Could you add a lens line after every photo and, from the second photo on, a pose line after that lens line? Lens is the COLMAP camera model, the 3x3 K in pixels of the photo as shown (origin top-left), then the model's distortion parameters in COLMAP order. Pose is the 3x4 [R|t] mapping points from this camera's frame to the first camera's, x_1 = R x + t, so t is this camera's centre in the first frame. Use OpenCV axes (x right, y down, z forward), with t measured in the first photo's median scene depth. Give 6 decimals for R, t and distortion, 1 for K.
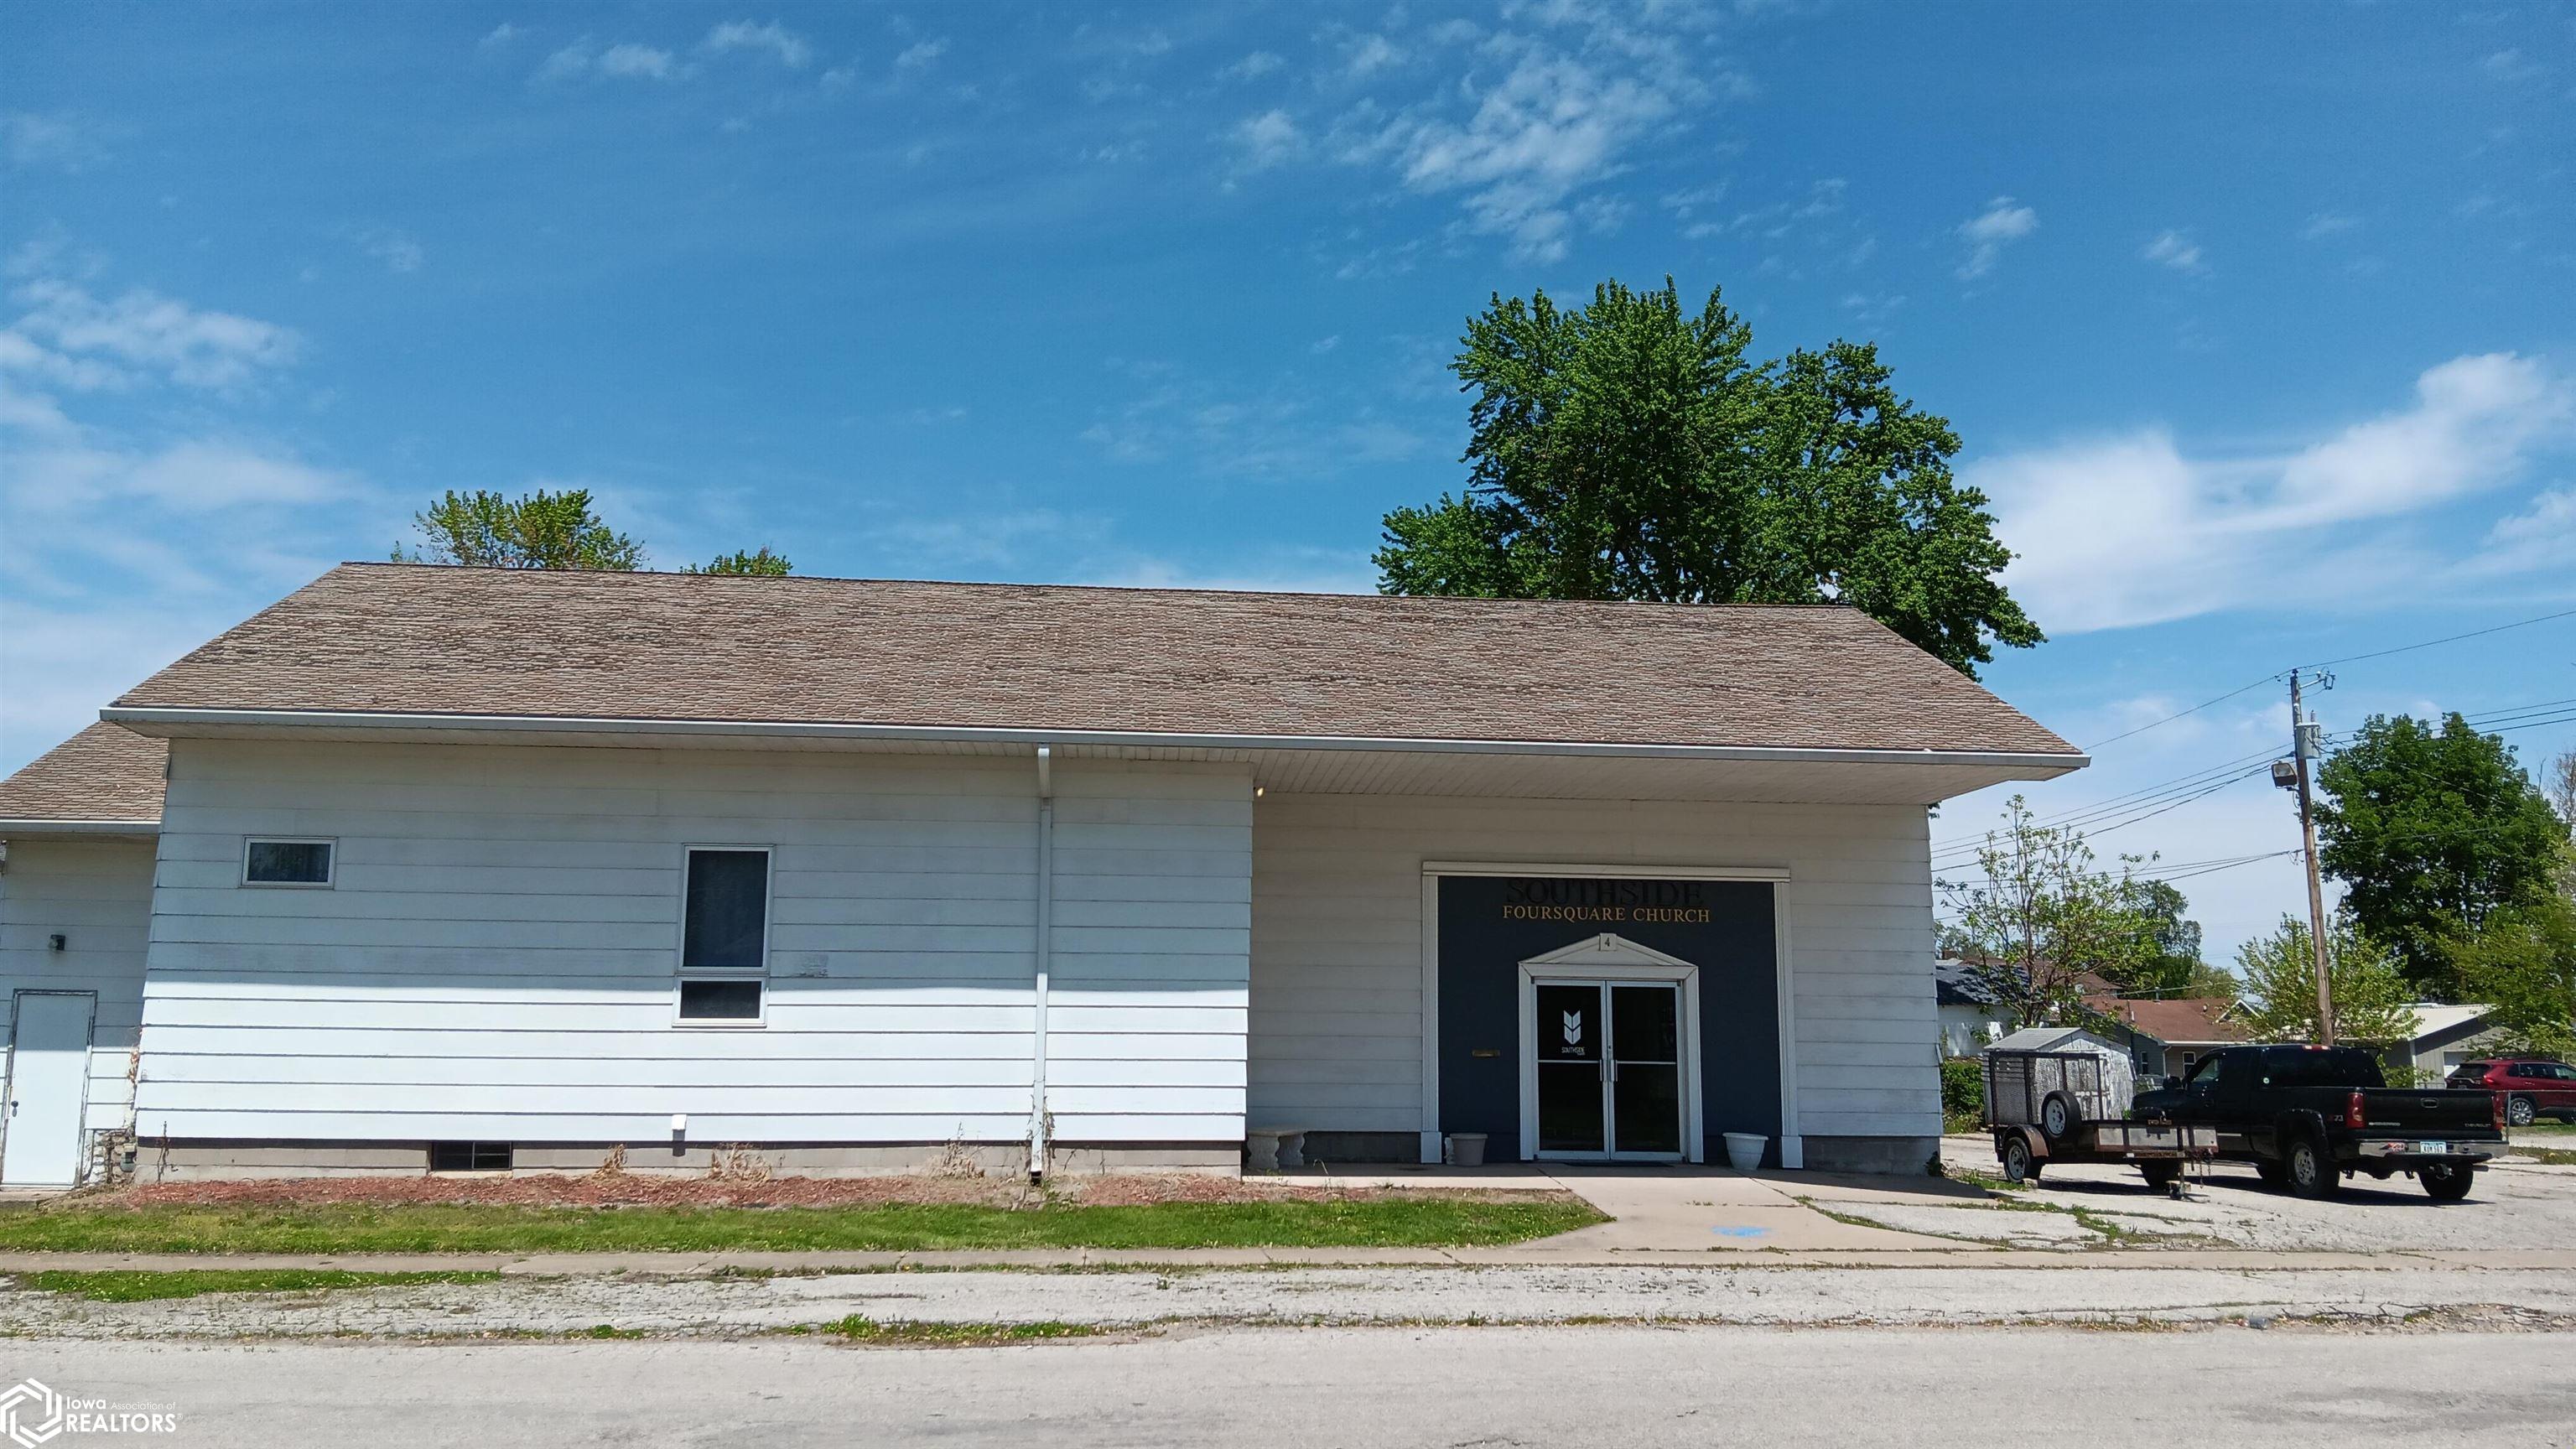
lens RADIAL K [[2007.3, 0, 1310.5], [0, 2007.3, 696.3], [0, 0, 1]] dist [0.065077, -0.131136]
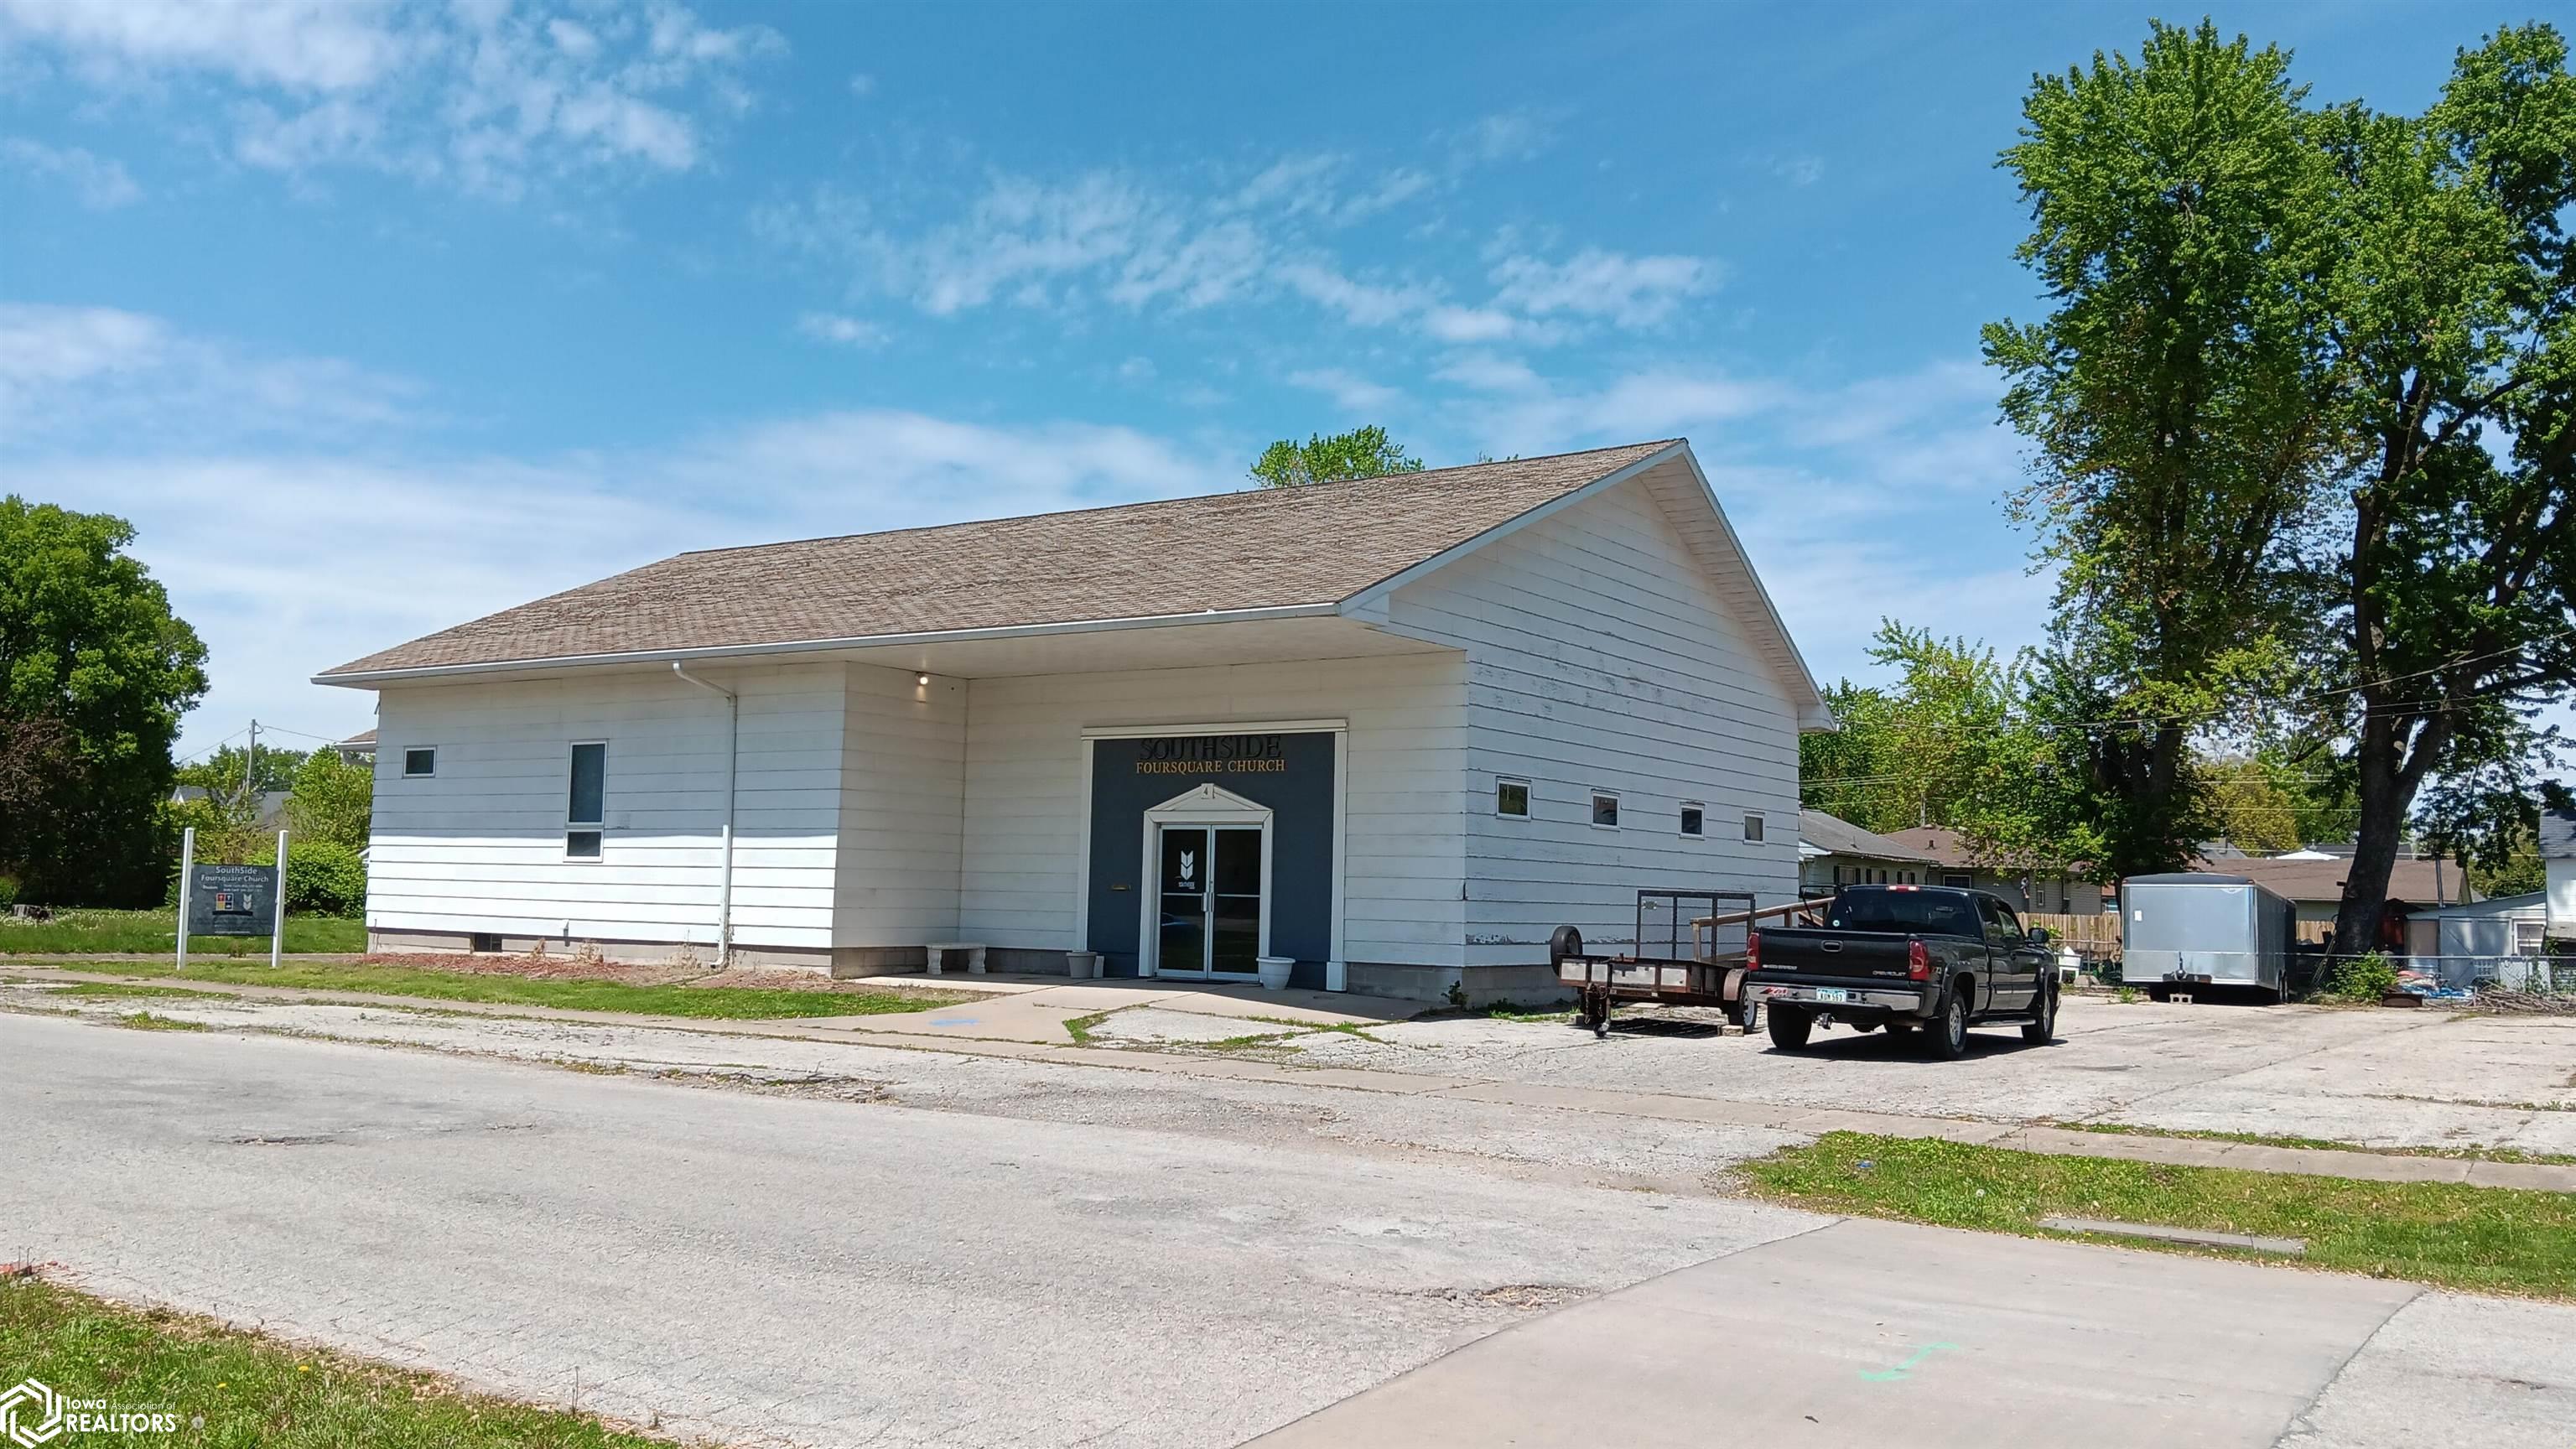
lens RADIAL K [[2007.3, 0, 1291.3], [0, 2007.3, 683.3], [0, 0, 1]] dist [0.065077, -0.131136]
pose [[0.770591, -0.058266, -0.634661, 0.948041], [0.093906, 0.995324, 0.022642, 0.042482], [0.630374, -0.077046, 0.772459, 0.166674]]
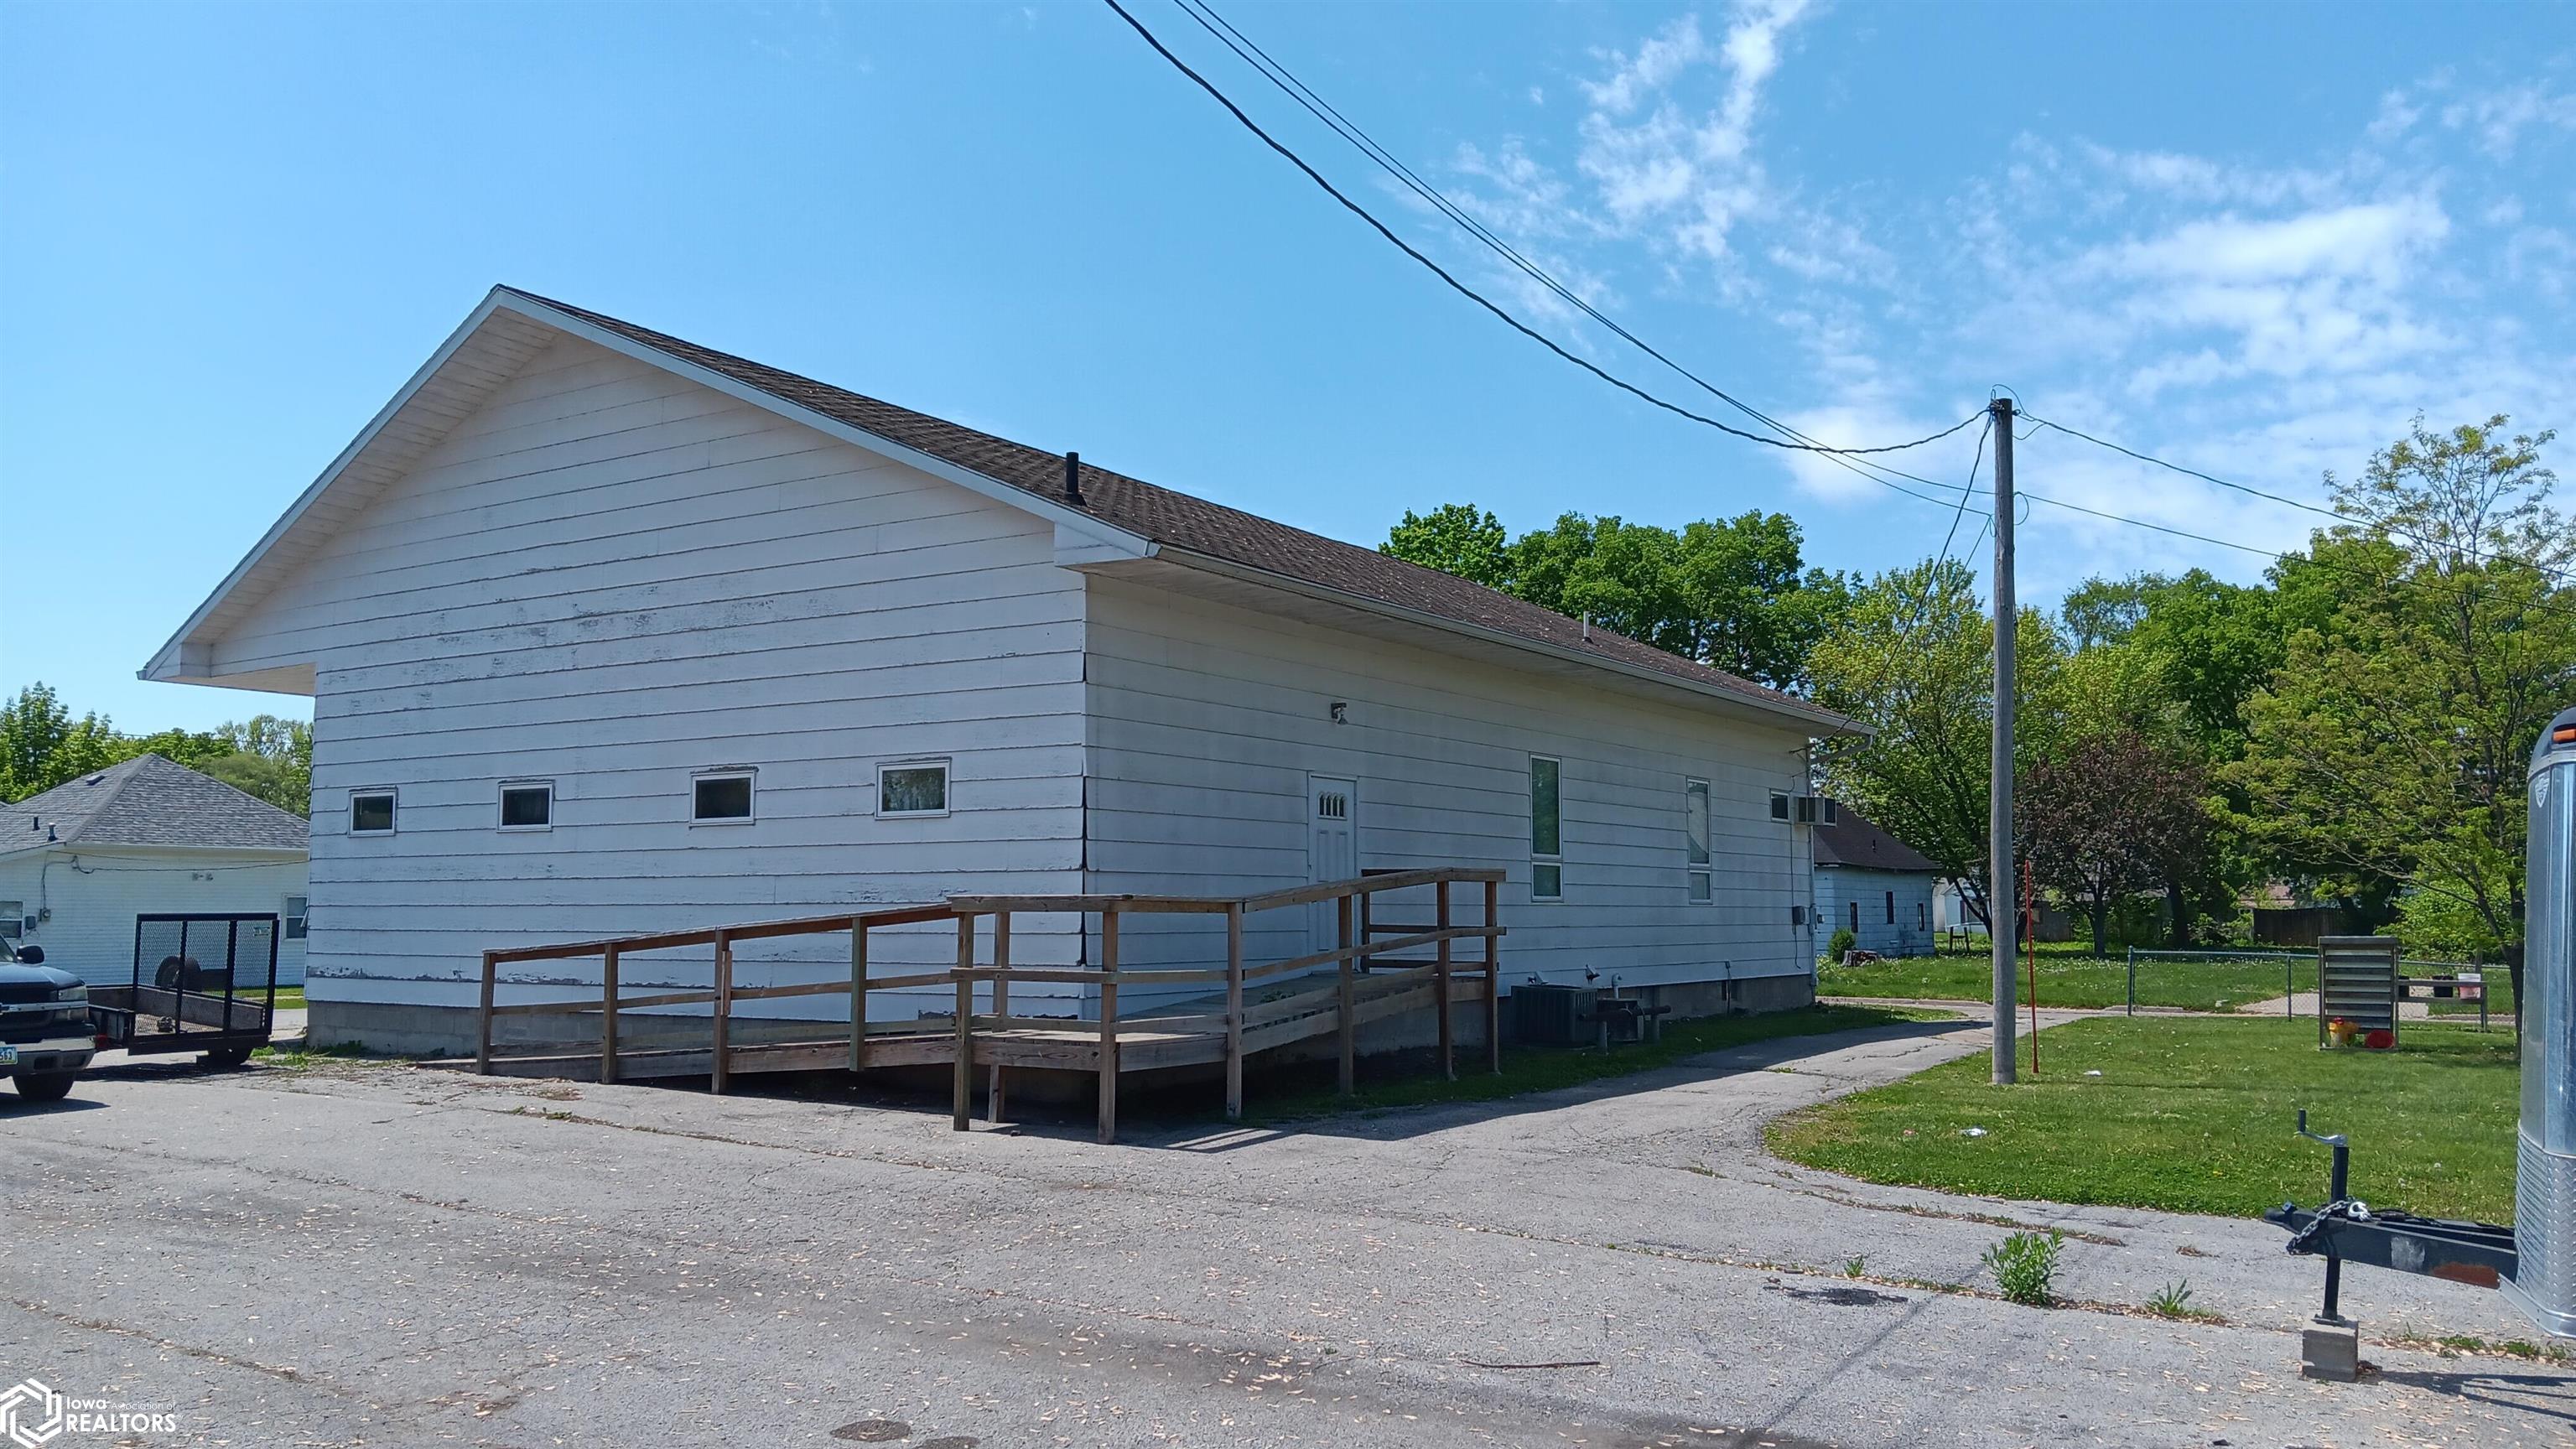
lens RADIAL K [[2007.3, 0, 1299.6], [0, 2007.3, 718.5], [0, 0, 1]] dist [0.065077, -0.131136]
pose [[-0.617594, -0.087082, -0.781662, 0.822084], [0.130848, 0.968625, -0.211294, 0.369796], [0.775537, -0.232773, -0.586822, 2.062960]]
